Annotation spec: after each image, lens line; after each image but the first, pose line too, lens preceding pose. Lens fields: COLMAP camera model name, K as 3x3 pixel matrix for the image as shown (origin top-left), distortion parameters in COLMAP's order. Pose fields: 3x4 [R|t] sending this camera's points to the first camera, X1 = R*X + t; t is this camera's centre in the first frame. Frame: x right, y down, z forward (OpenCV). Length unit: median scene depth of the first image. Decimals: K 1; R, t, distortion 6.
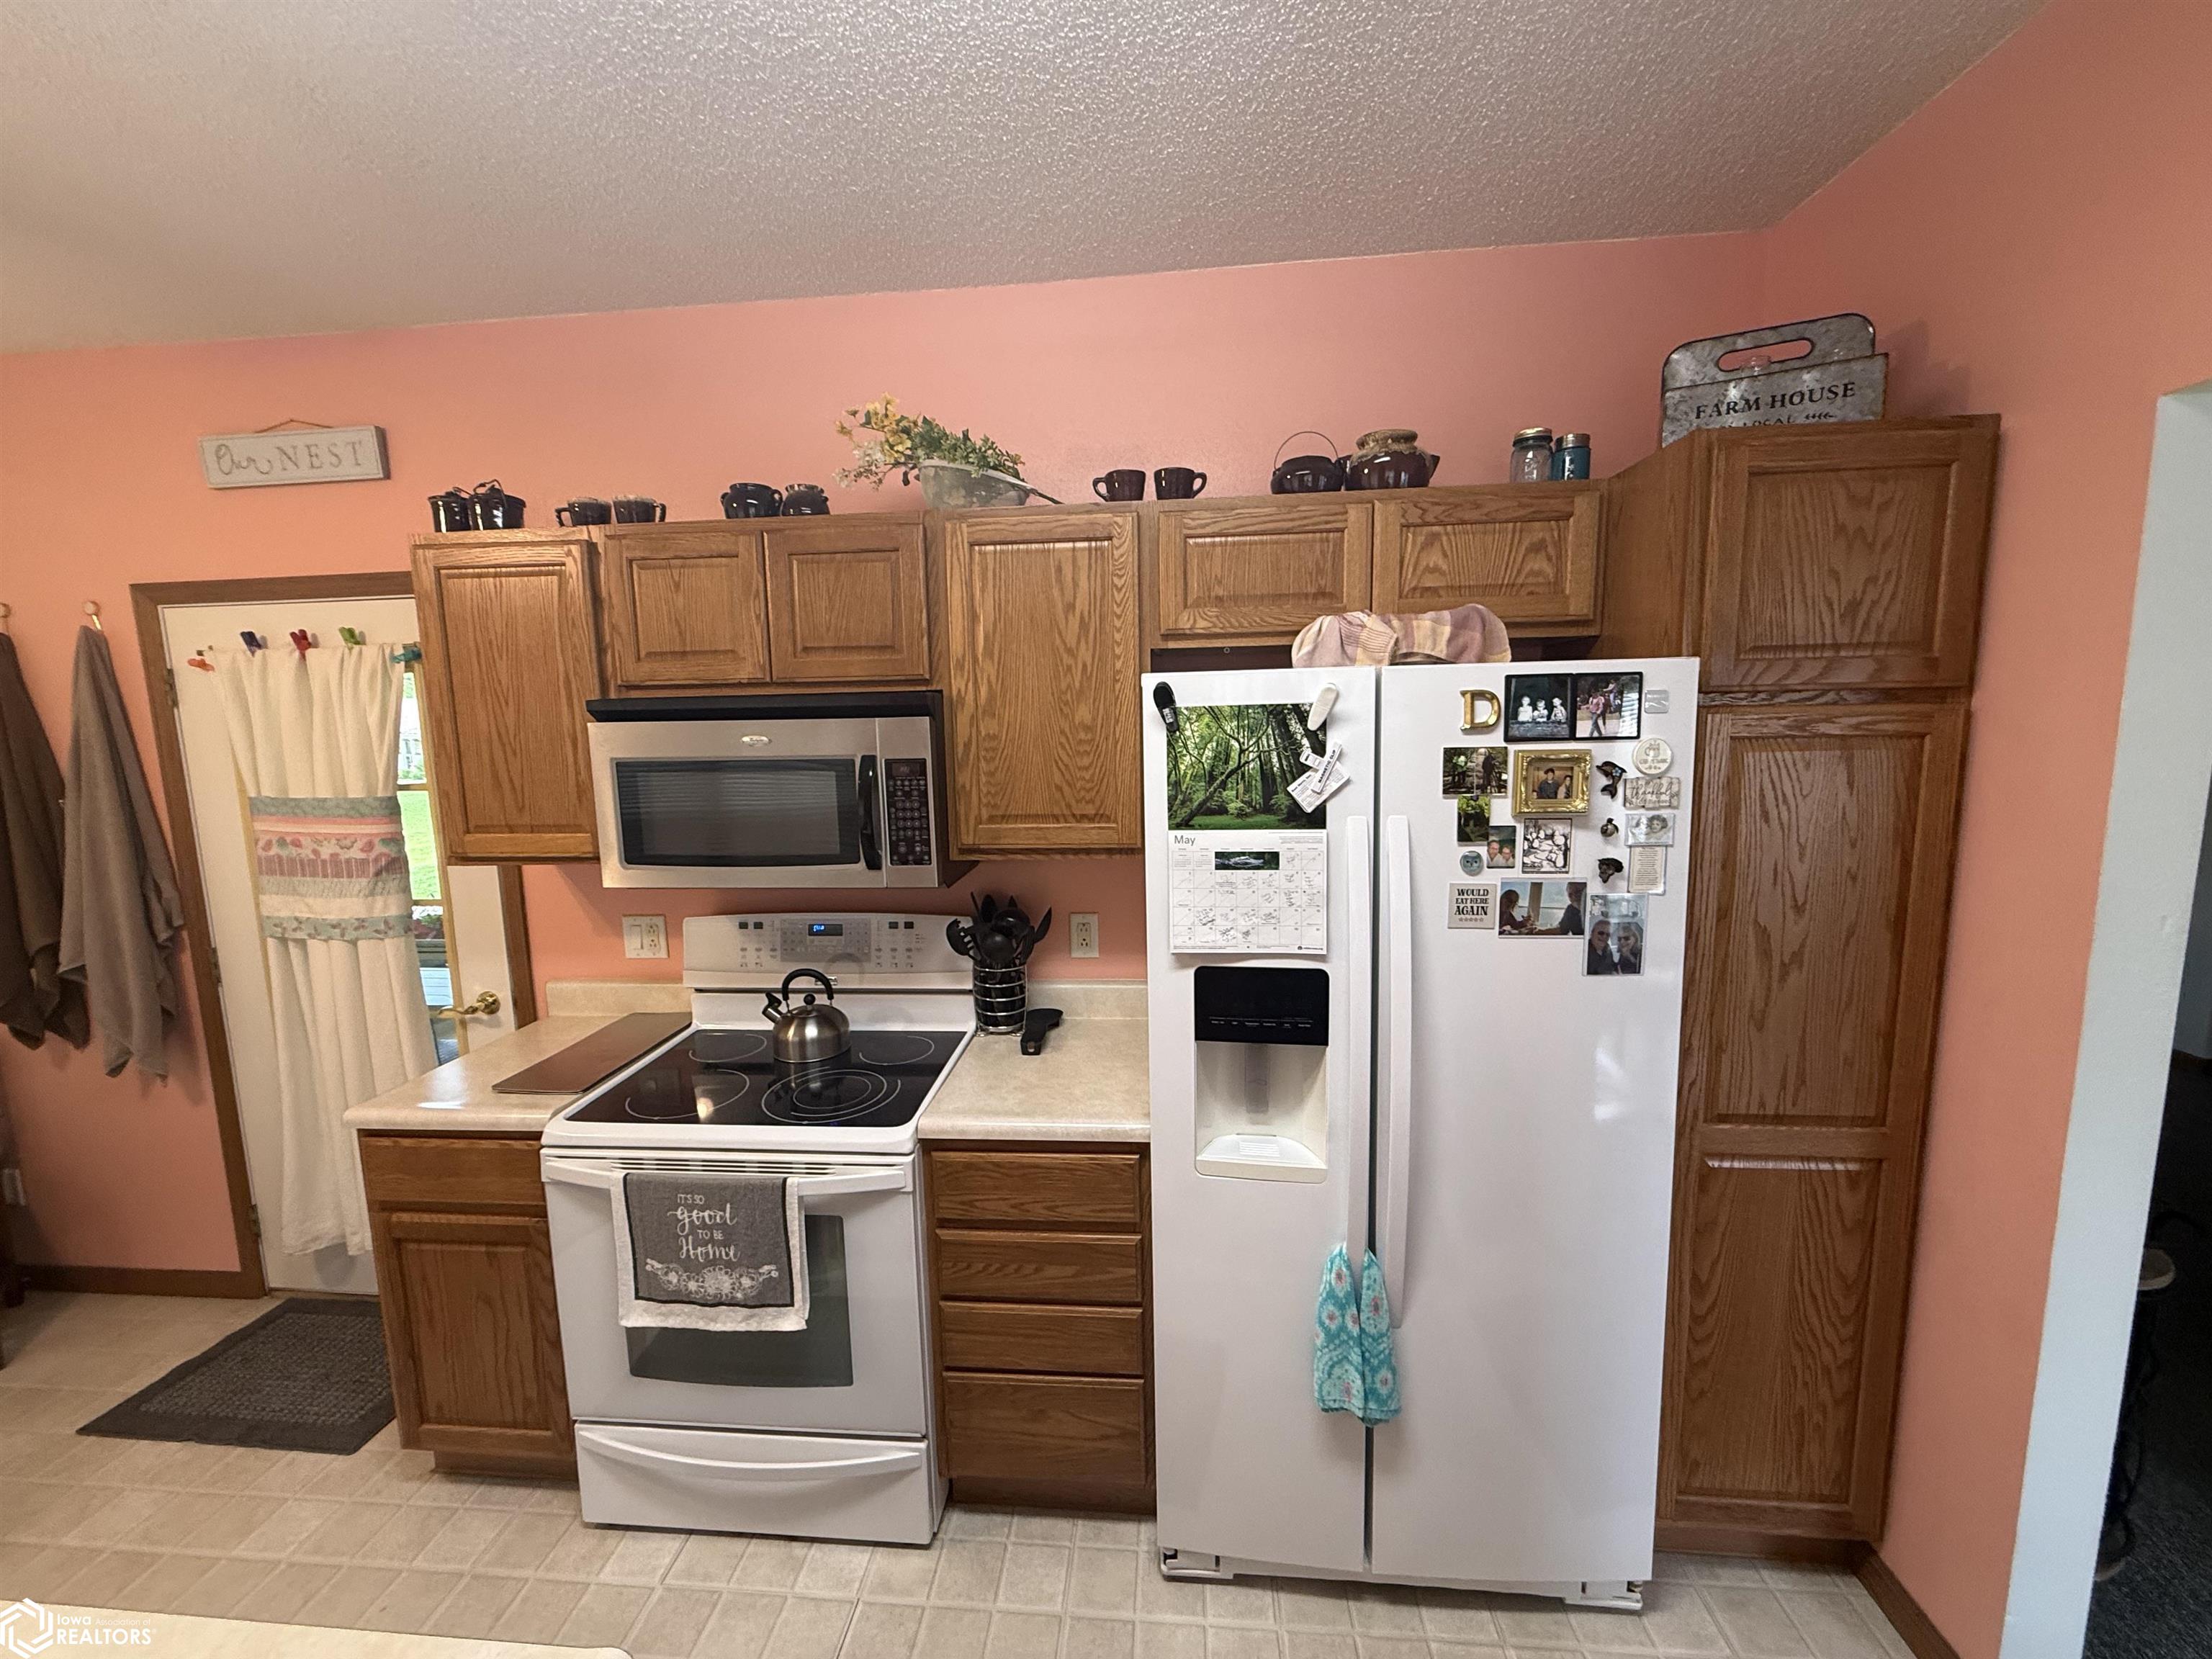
lens RADIAL K [[879.7, 0, 1110.8], [0, 879.7, 835.8], [0, 0, 1]] dist [-0.000621, 0.000093]
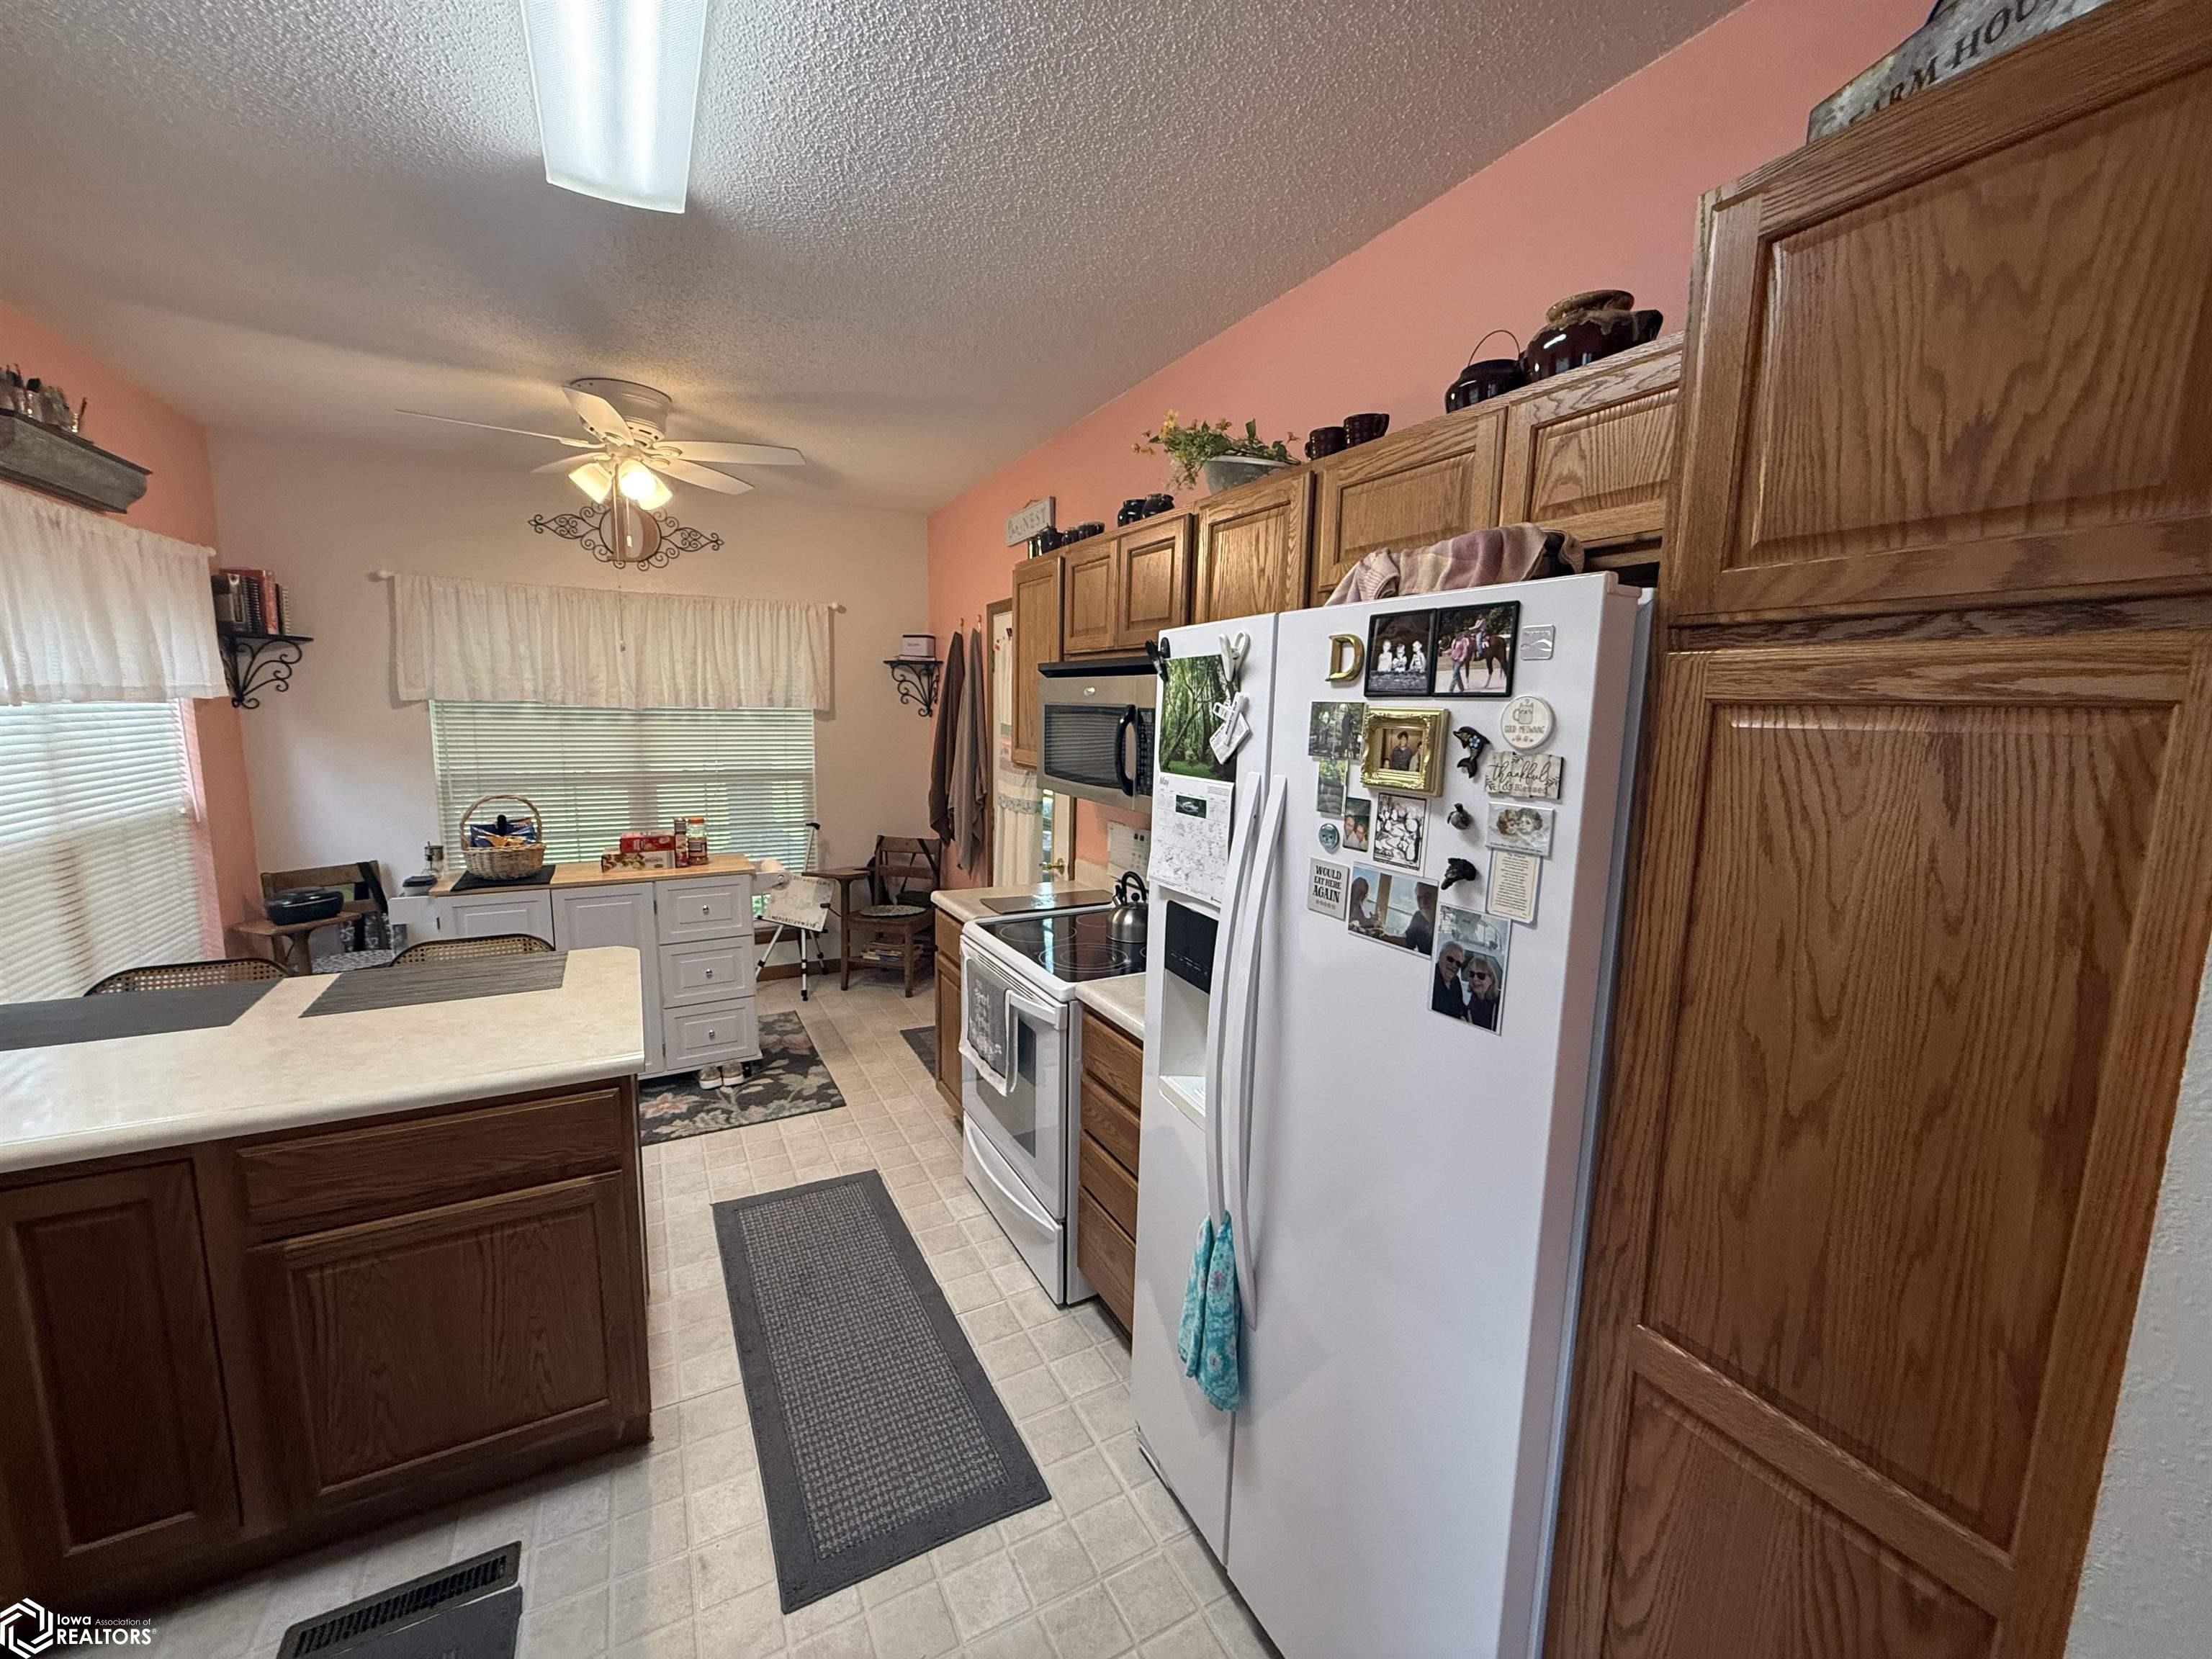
lens RADIAL K [[879.7, 0, 1102.3], [0, 879.7, 830.6], [0, 0, 1]] dist [-0.000621, 0.000093]
pose [[0.545585, 0.149428, -0.824626, 0.997305], [-0.141137, 0.986304, 0.085346, -0.018074], [0.826086, 0.069822, 0.559202, 0.337342]]
